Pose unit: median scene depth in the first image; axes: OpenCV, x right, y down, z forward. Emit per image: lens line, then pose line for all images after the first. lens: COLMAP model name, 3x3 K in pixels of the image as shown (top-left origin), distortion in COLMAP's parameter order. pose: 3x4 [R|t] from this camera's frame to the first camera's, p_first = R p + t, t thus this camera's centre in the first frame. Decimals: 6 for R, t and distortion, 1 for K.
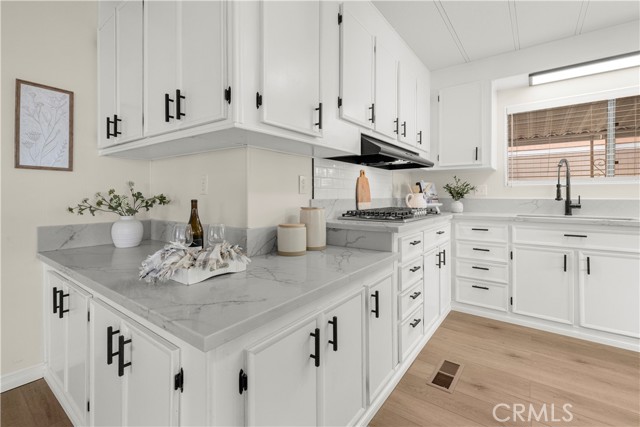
lens RADIAL K [[287.6, 0, 317.3], [0, 287.6, 193.6], [0, 0, 1]] dist [0.002869, 0.000454]
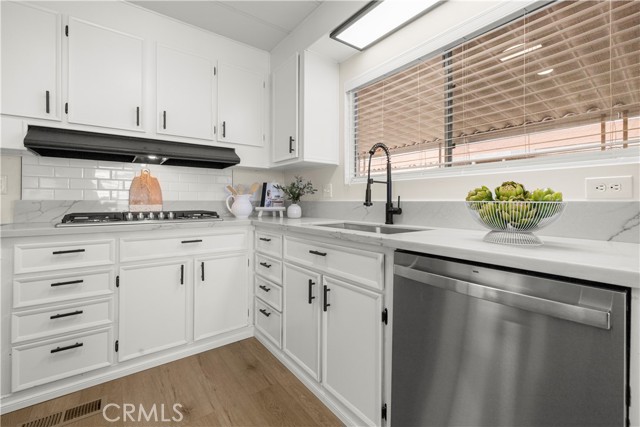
lens RADIAL K [[274.2, 0, 321.7], [0, 274.2, 199.4], [0, 0, 1]] dist [-0.000236, -0.000404]
pose [[0.961211, -0.001095, -0.275811, 0.958365], [0.001345, 0.999999, 0.000716, 0.014822], [0.275810, -0.001059, 0.961212, 0.330882]]
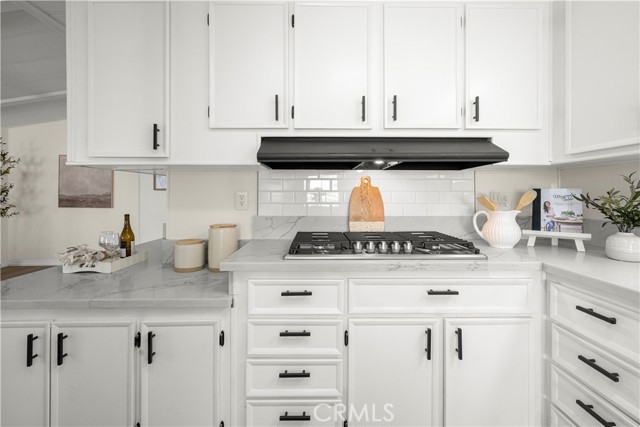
lens RADIAL K [[279.1, 0, 322.3], [0, 279.1, 192.0], [0, 0, 1]] dist [0.003174, 0.000321]
pose [[0.613647, -0.008734, -0.789532, 0.661912], [0.003950, 0.999960, -0.007992, -0.038848], [0.789571, 0.001785, 0.613657, 0.499307]]
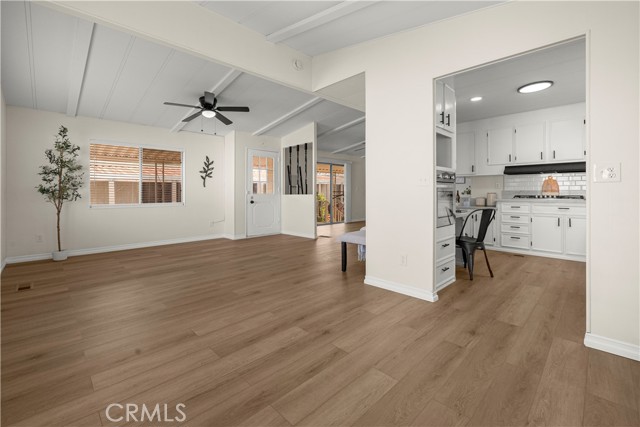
lens RADIAL K [[279.1, 0, 322.3], [0, 279.1, 192.0], [0, 0, 1]] dist [0.003174, 0.000321]
pose [[-0.140267, -0.001014, -0.990113, 2.323364], [0.009539, 0.999952, -0.002376, 0.018989], [0.990068, -0.009778, -0.140251, -0.276182]]
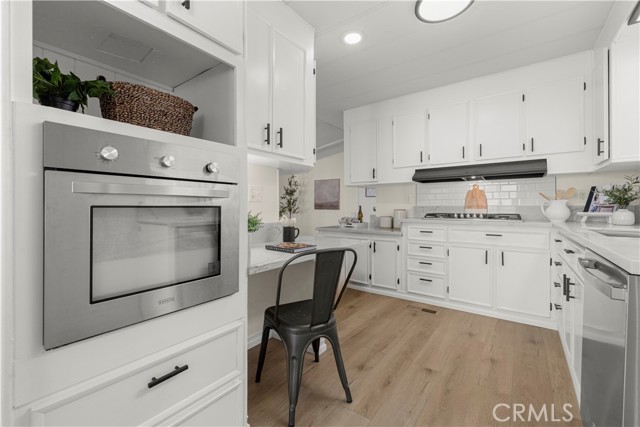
lens RADIAL K [[273.4, 0, 320.8], [0, 273.4, 208.9], [0, 0, 1]] dist [0.001293, 0.000270]
pose [[0.012331, 0.005852, -0.999907, 1.441164], [0.007484, 0.999954, 0.005945, 0.018541], [0.999896, -0.007556, 0.012286, 0.283378]]
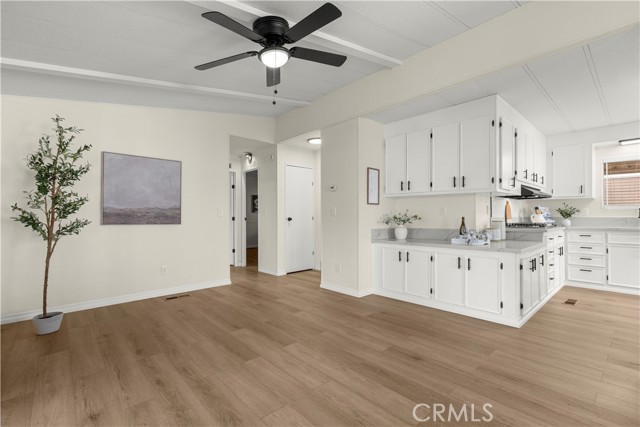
lens RADIAL K [[289.7, 0, 320.0], [0, 289.7, 213.5], [0, 0, 1]] dist [0.001200, 0.000235]
pose [[0.983283, -0.003537, -0.182048, -0.663543], [0.003130, 0.999992, -0.002525, -0.004206], [0.182055, 0.001913, 0.983286, -0.967342]]
